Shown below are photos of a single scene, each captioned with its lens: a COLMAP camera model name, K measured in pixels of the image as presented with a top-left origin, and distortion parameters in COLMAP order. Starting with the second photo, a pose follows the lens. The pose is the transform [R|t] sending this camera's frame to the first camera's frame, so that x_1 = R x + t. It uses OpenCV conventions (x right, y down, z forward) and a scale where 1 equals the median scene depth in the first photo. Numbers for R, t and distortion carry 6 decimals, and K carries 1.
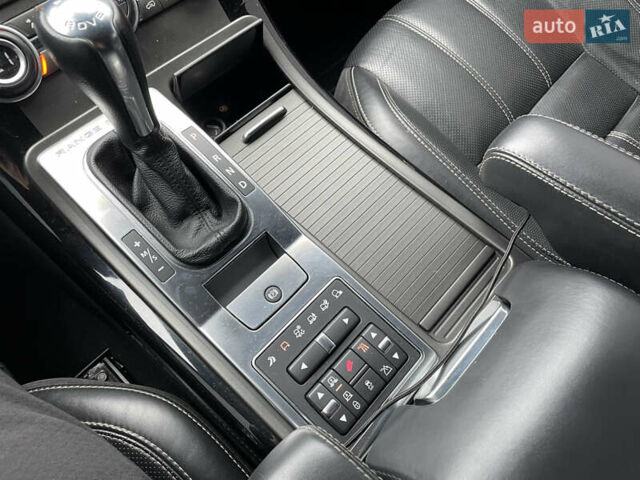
lens RADIAL K [[482.6, 0, 317.0], [0, 482.6, 235.2], [0, 0, 1]] dist [0.094508, -0.124257]
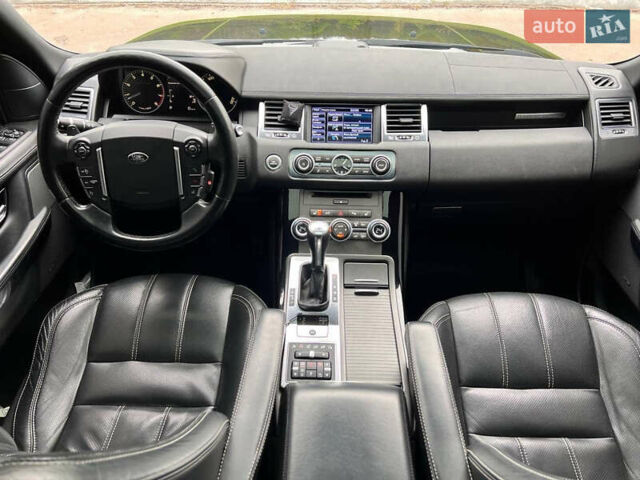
lens RADIAL K [[482.6, 0, 317.0], [0, 482.6, 235.2], [0, 0, 1]] dist [0.094508, -0.124257]
pose [[0.662683, 0.413981, -0.624077, 1.362241], [-0.644524, 0.739625, -0.193765, 0.223553], [0.381368, 0.530637, 0.756957, -1.294921]]
